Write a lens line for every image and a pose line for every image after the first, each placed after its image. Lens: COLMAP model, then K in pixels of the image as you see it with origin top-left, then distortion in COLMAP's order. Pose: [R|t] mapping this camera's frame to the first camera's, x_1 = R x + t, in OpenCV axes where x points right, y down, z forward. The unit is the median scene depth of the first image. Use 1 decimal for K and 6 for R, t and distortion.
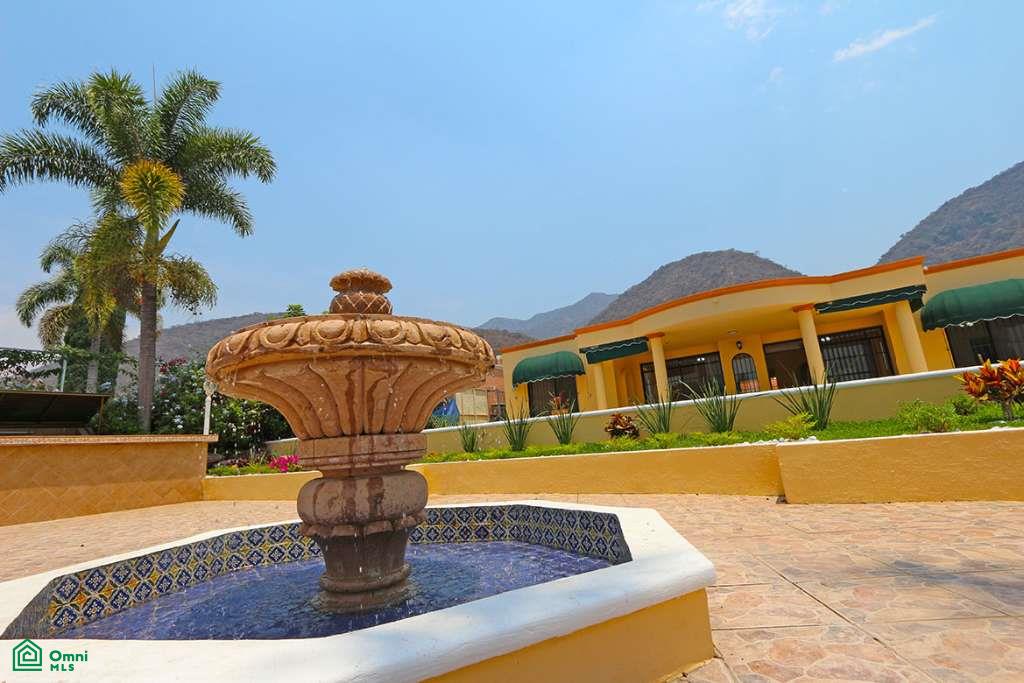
lens RADIAL K [[472.7, 0, 506.3], [0, 472.7, 341.2], [0, 0, 1]] dist [-0.023498, 0.005359]
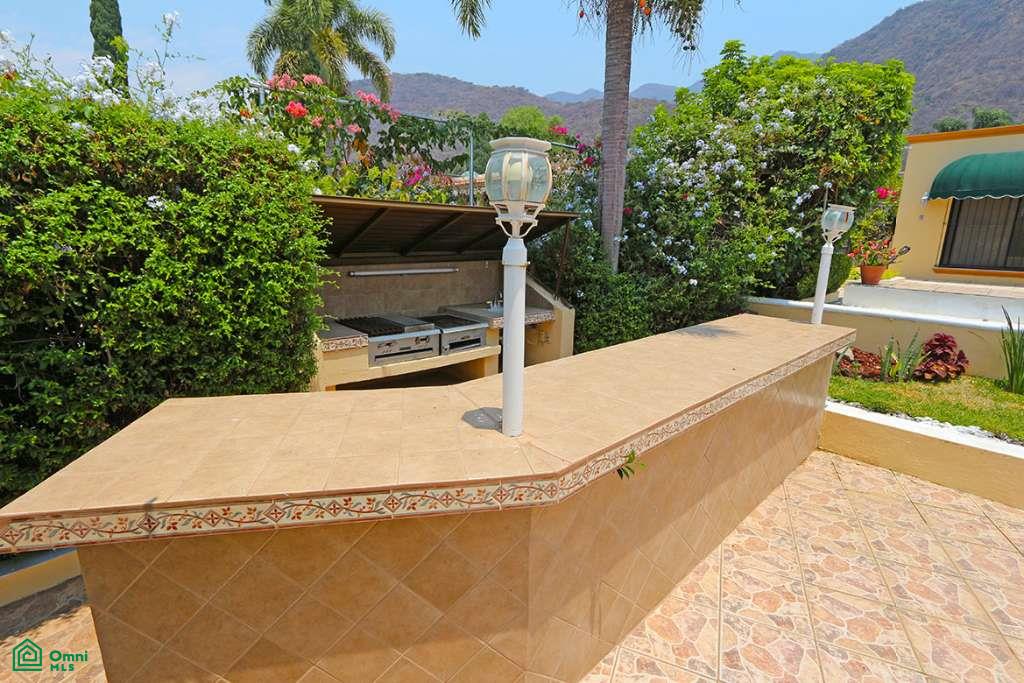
lens RADIAL K [[472.7, 0, 506.3], [0, 472.7, 341.2], [0, 0, 1]] dist [-0.023498, 0.005359]
pose [[0.961442, 0.145708, -0.233235, -0.440399], [-0.028520, 0.896358, 0.442412, 0.003951], [0.273525, -0.418702, 0.865952, 0.247023]]
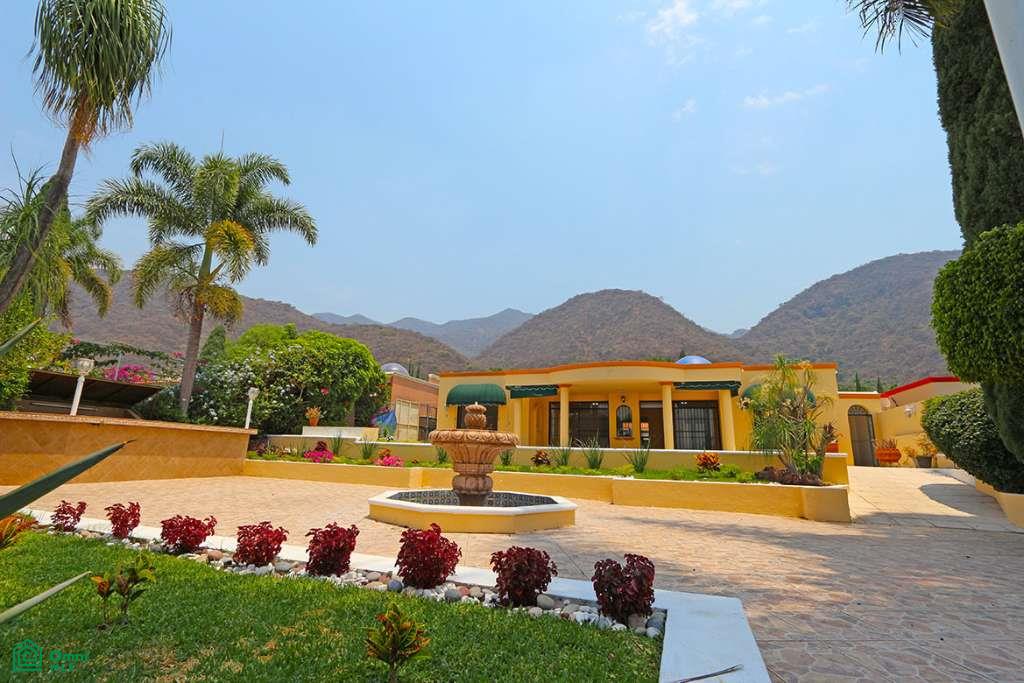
lens RADIAL K [[472.7, 0, 506.3], [0, 472.7, 341.2], [0, 0, 1]] dist [-0.023498, 0.005359]
pose [[0.970836, 0.152841, 0.184708, -0.102408], [-0.149721, 0.988248, -0.030810, -0.066138], [-0.187246, 0.002257, 0.982310, -0.262316]]
